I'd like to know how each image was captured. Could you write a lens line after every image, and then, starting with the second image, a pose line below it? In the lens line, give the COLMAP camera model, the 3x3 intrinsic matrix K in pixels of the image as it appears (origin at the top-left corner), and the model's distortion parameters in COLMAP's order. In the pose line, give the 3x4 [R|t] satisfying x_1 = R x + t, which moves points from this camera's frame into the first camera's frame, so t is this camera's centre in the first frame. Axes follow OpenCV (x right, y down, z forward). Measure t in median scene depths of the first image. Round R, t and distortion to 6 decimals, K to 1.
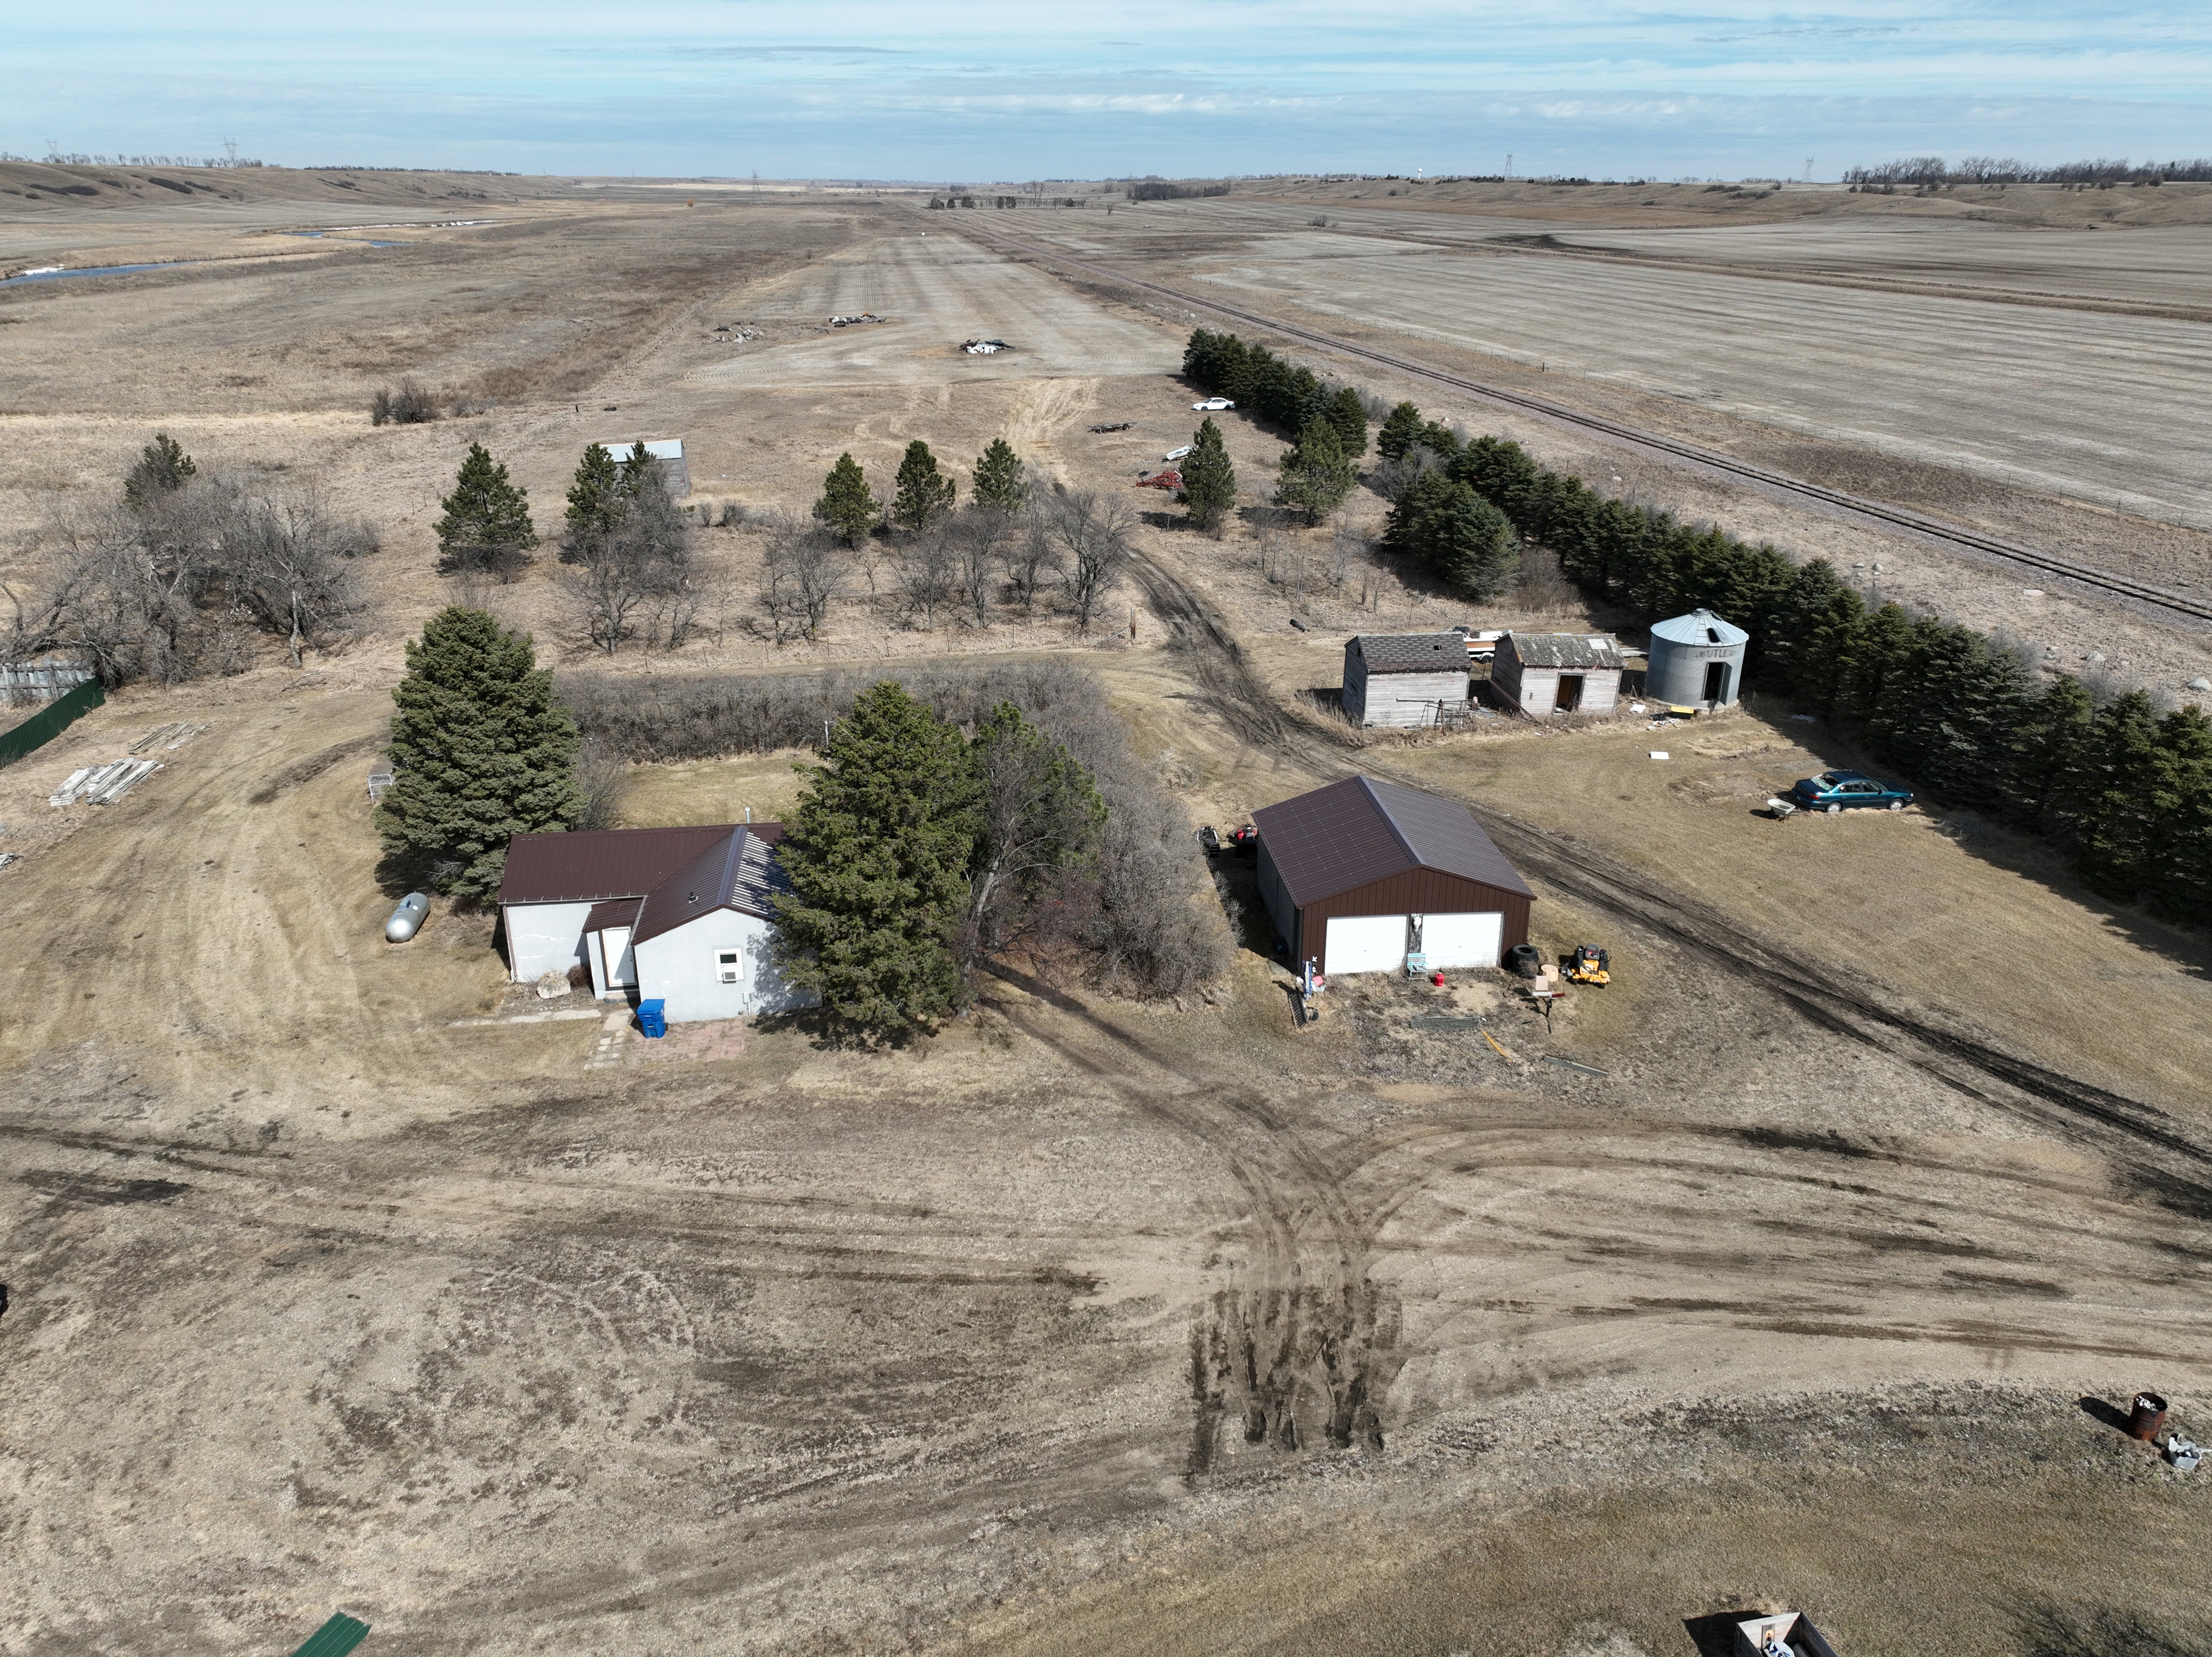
lens RADIAL K [[1550.1, 0, 1106.0], [0, 1550.1, 828.5], [0, 0, 1]] dist [0.006062, 0.006889]
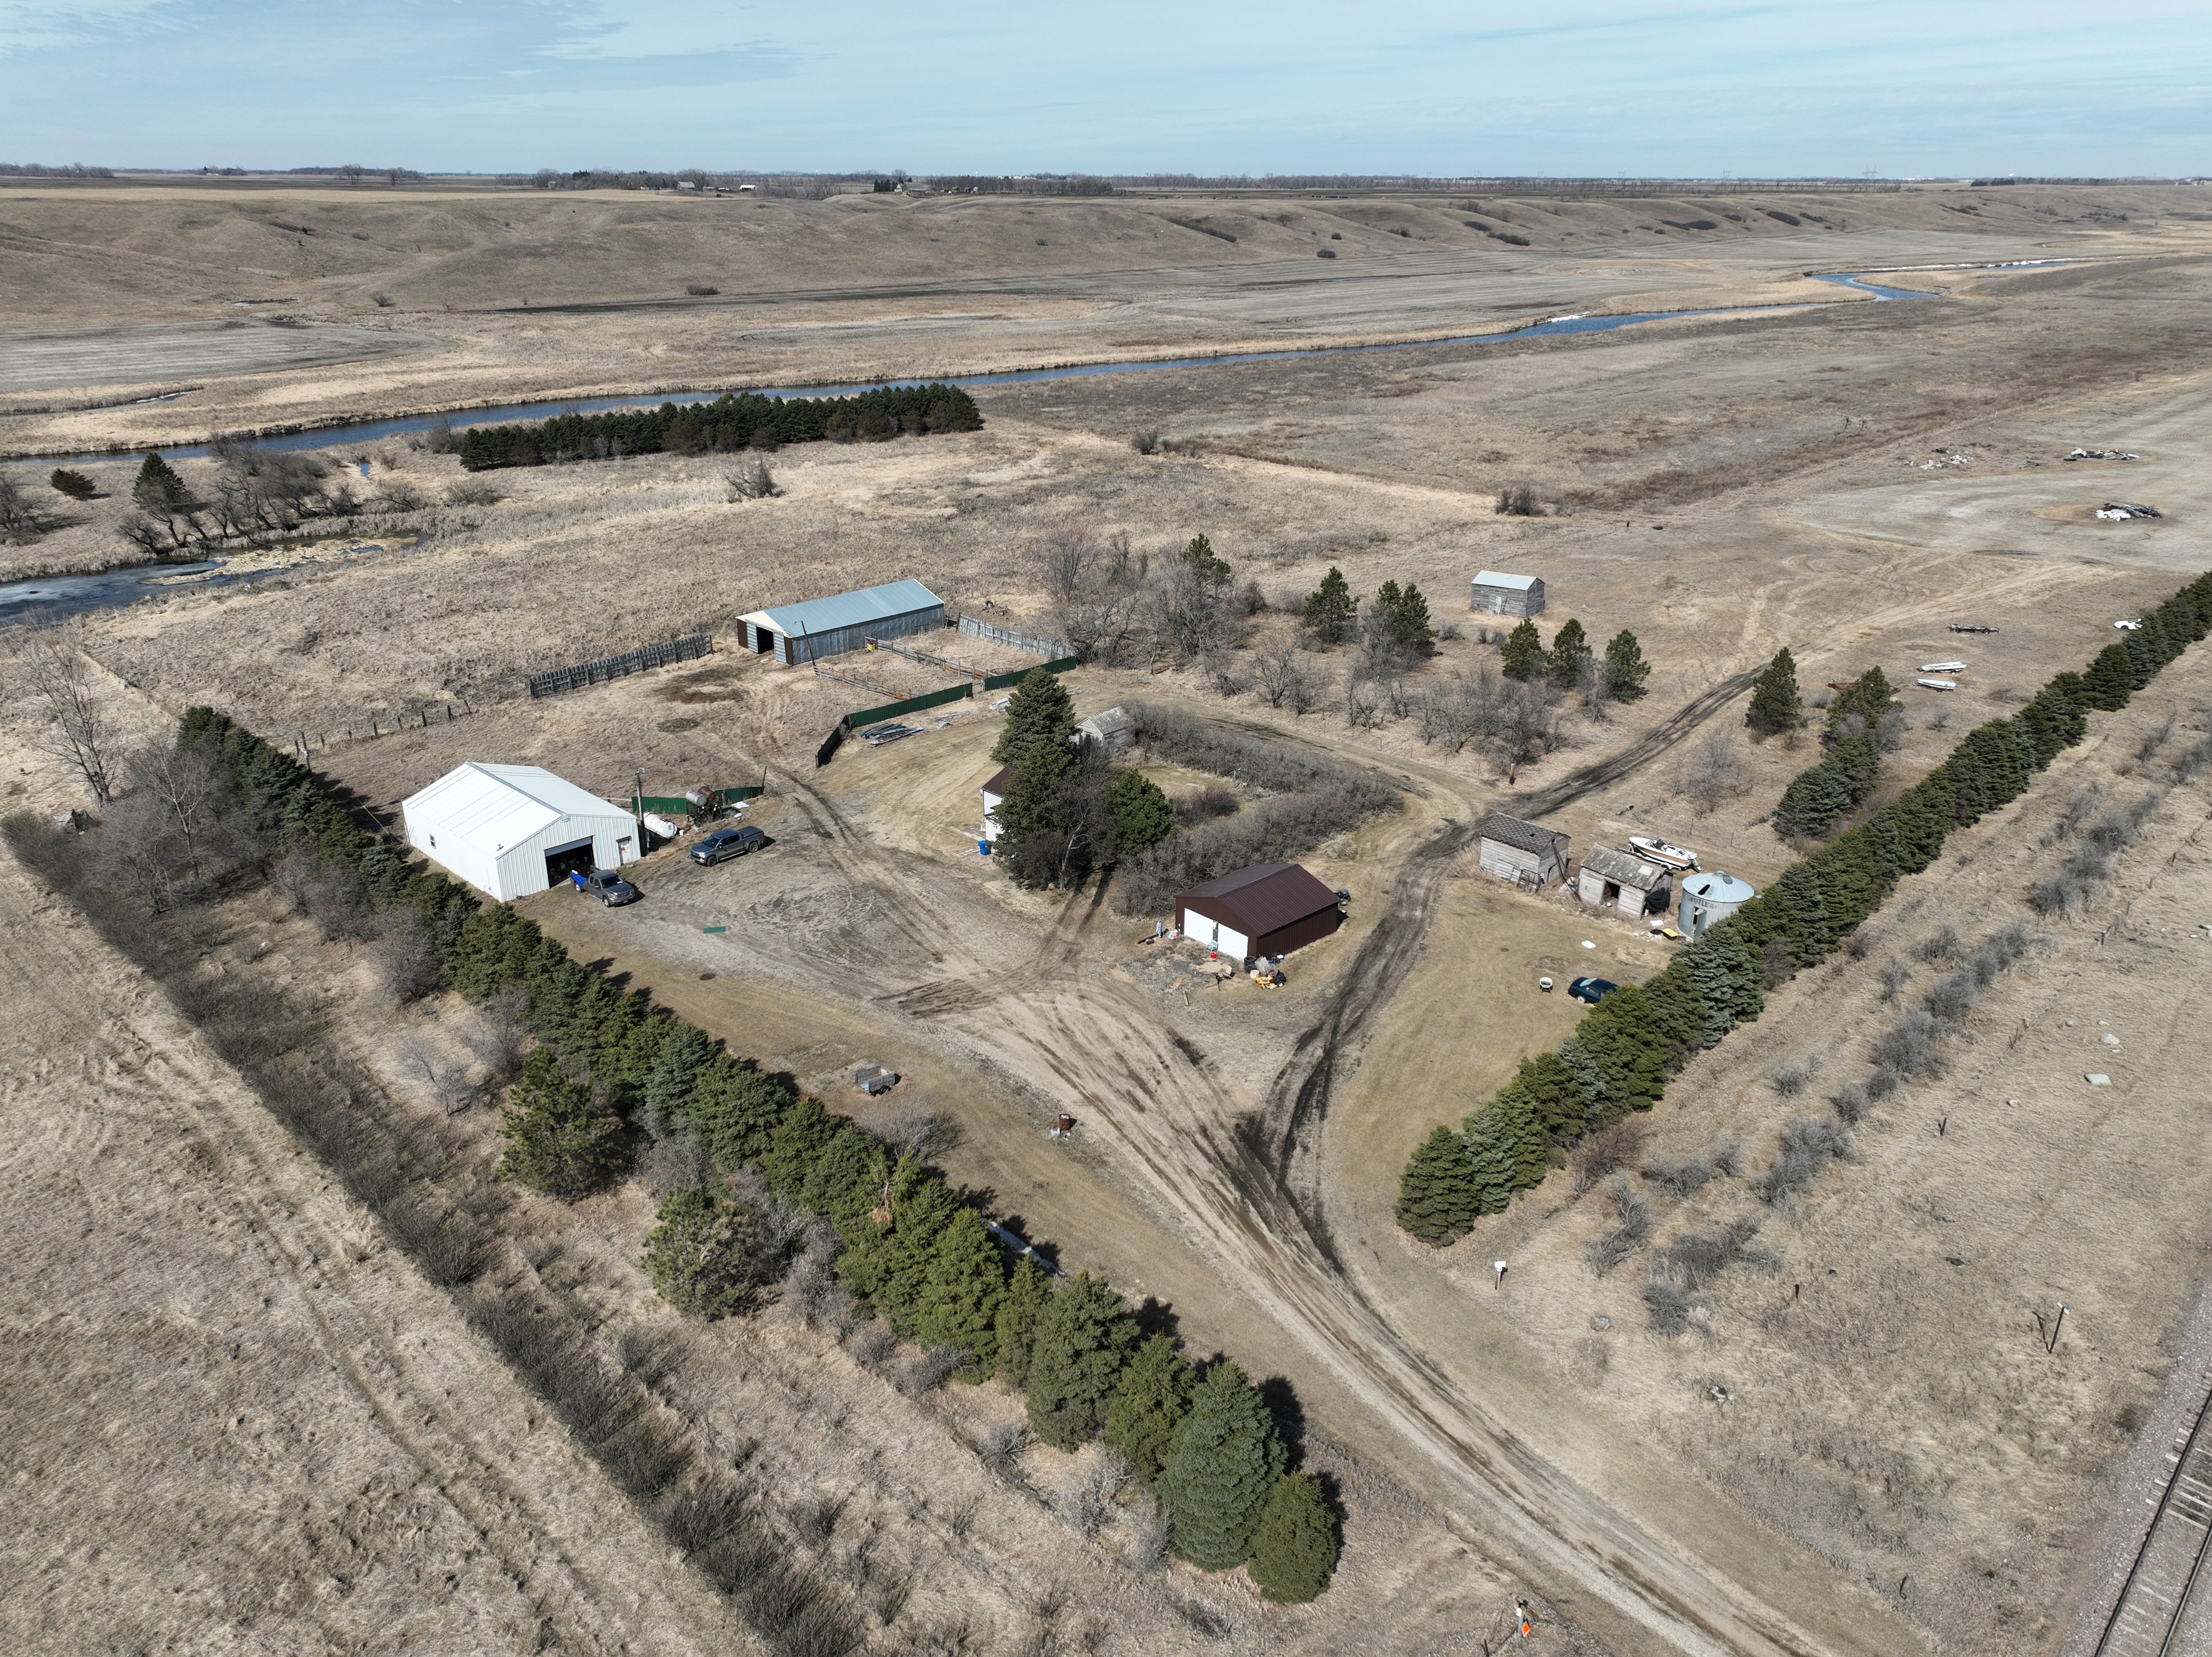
lens RADIAL K [[1550.1, 0, 1106.0], [0, 1550.1, 828.5], [0, 0, 1]] dist [0.006062, 0.006889]
pose [[0.597546, 0.306966, -0.740750, 1.755255], [-0.308792, 0.940663, 0.140713, -0.334026], [0.739990, 0.144655, 0.656878, -0.512652]]
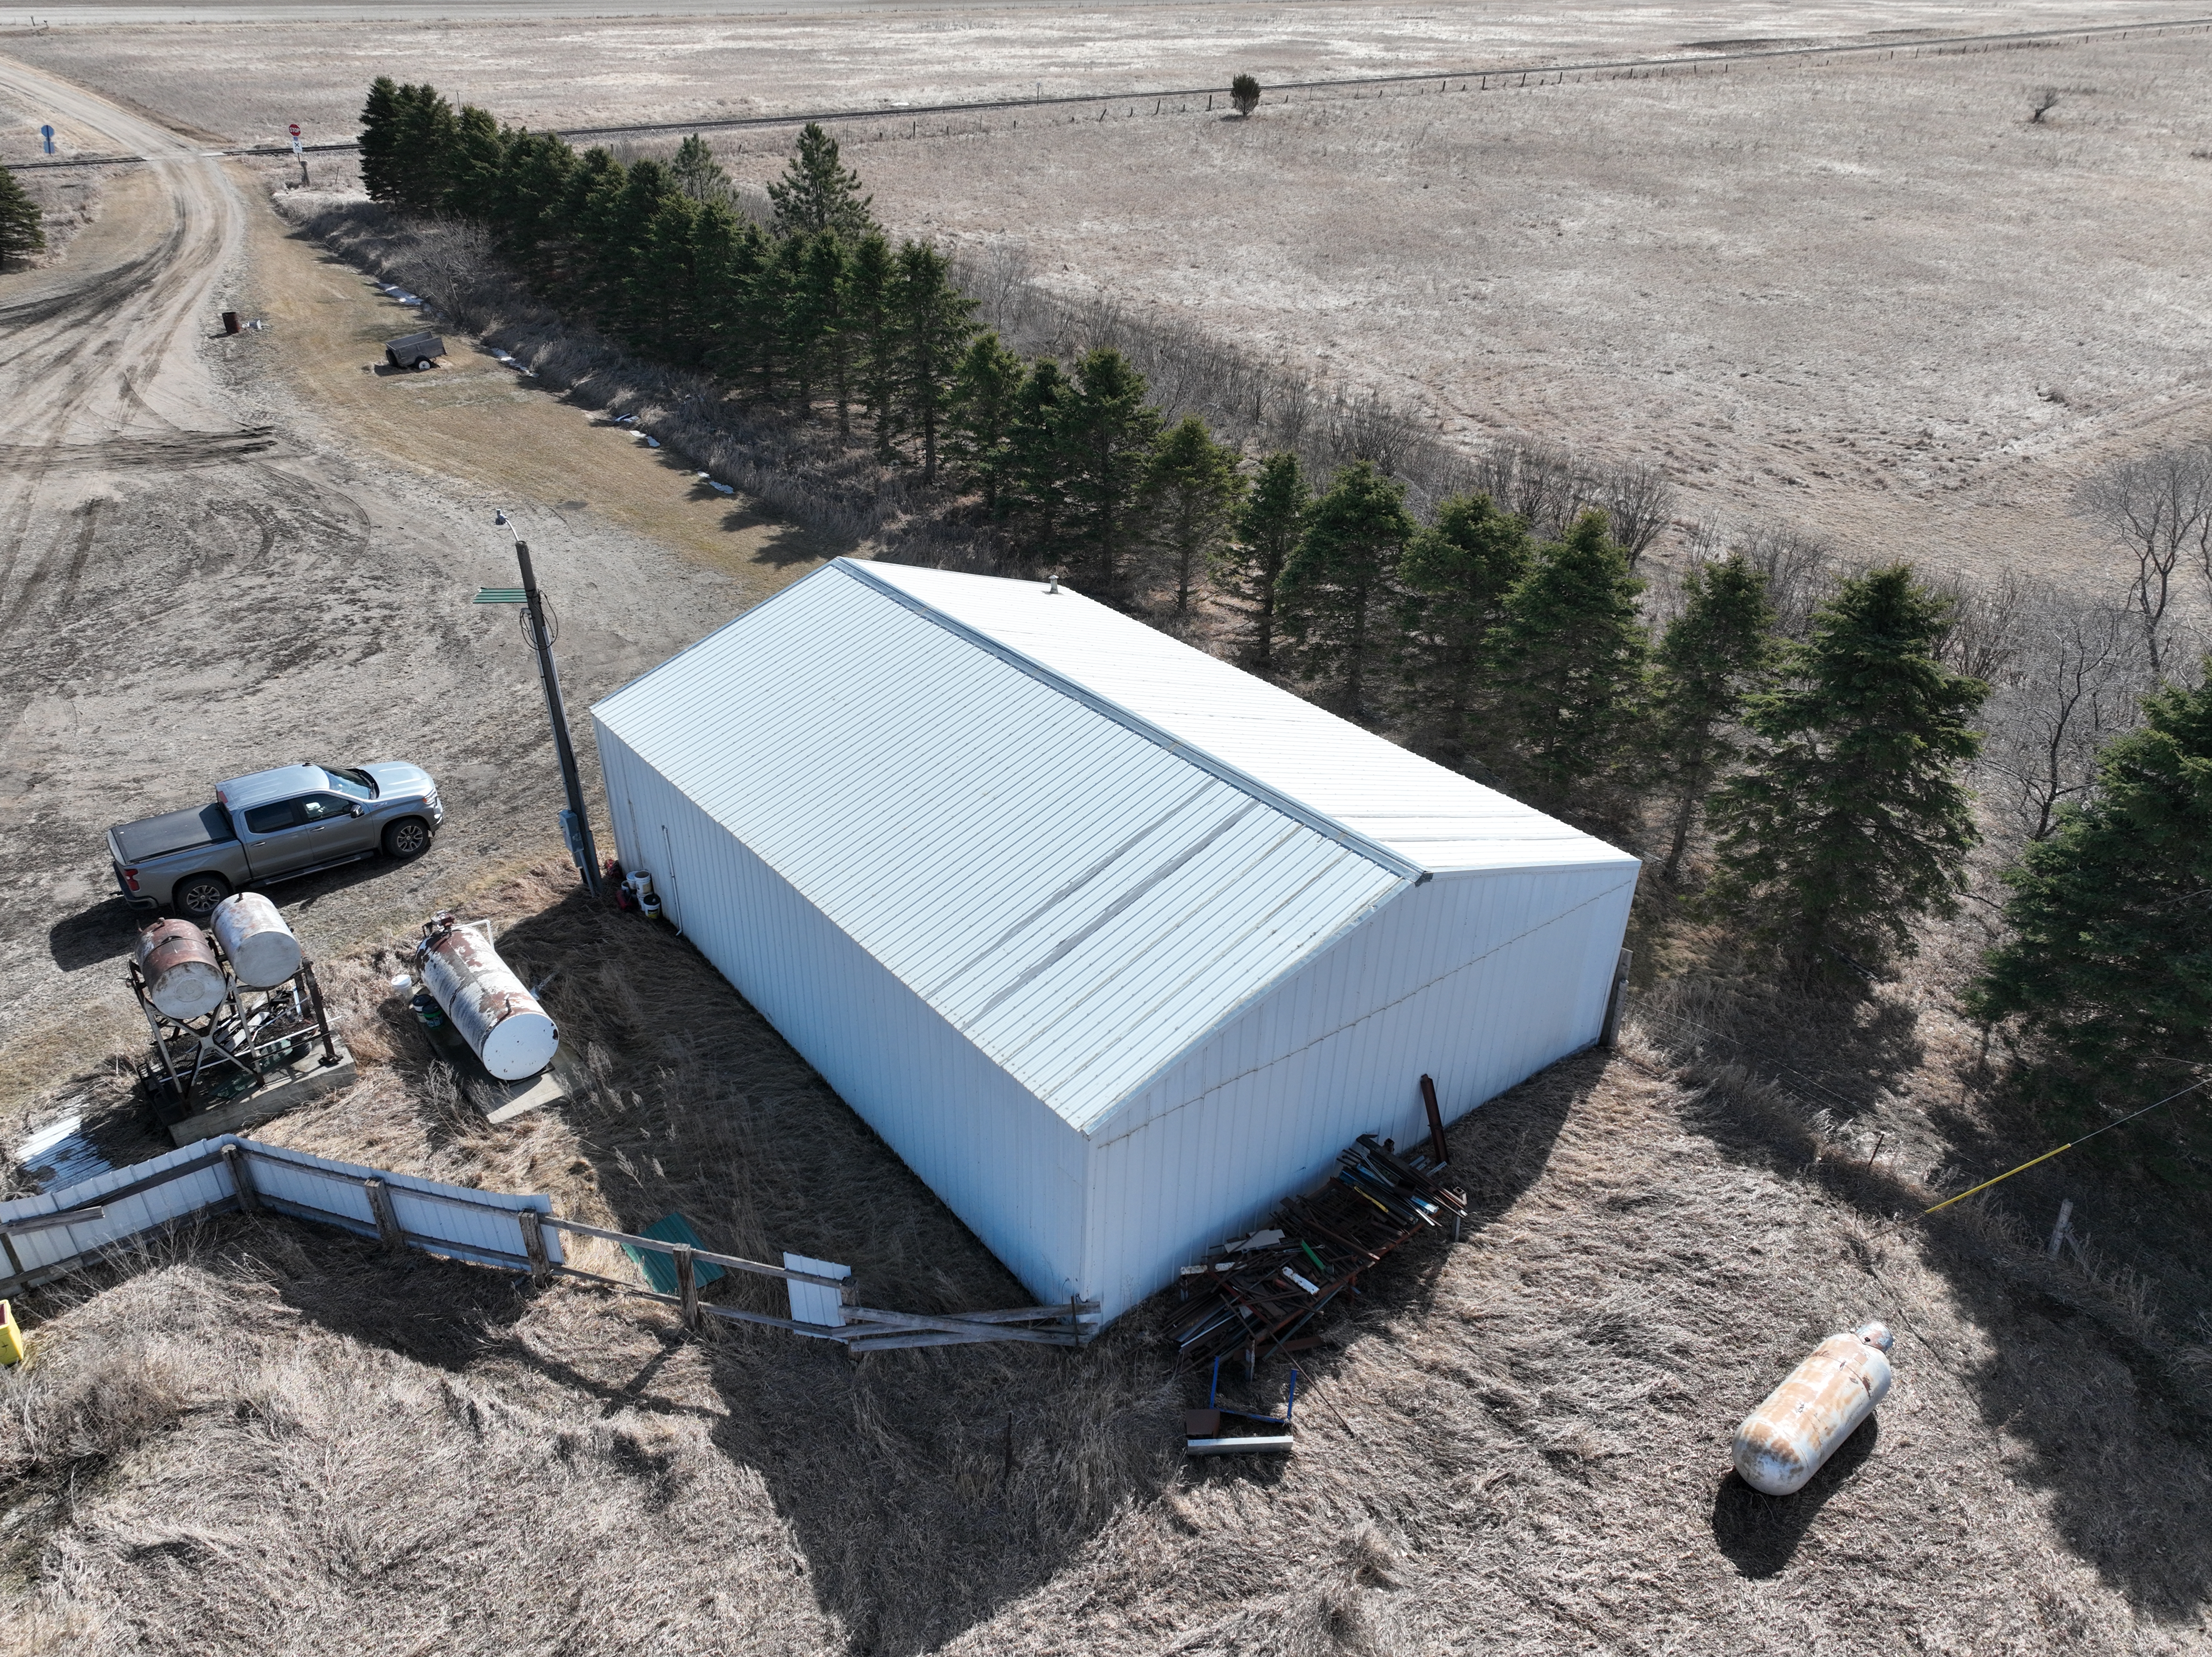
lens RADIAL K [[1550.1, 0, 1106.0], [0, 1550.1, 828.5], [0, 0, 1]] dist [0.006062, 0.006889]
pose [[-0.492795, -0.431897, 0.755393, -1.278593], [0.327541, 0.712198, 0.620878, -0.041762], [-0.806145, 0.553388, -0.209504, 0.601751]]
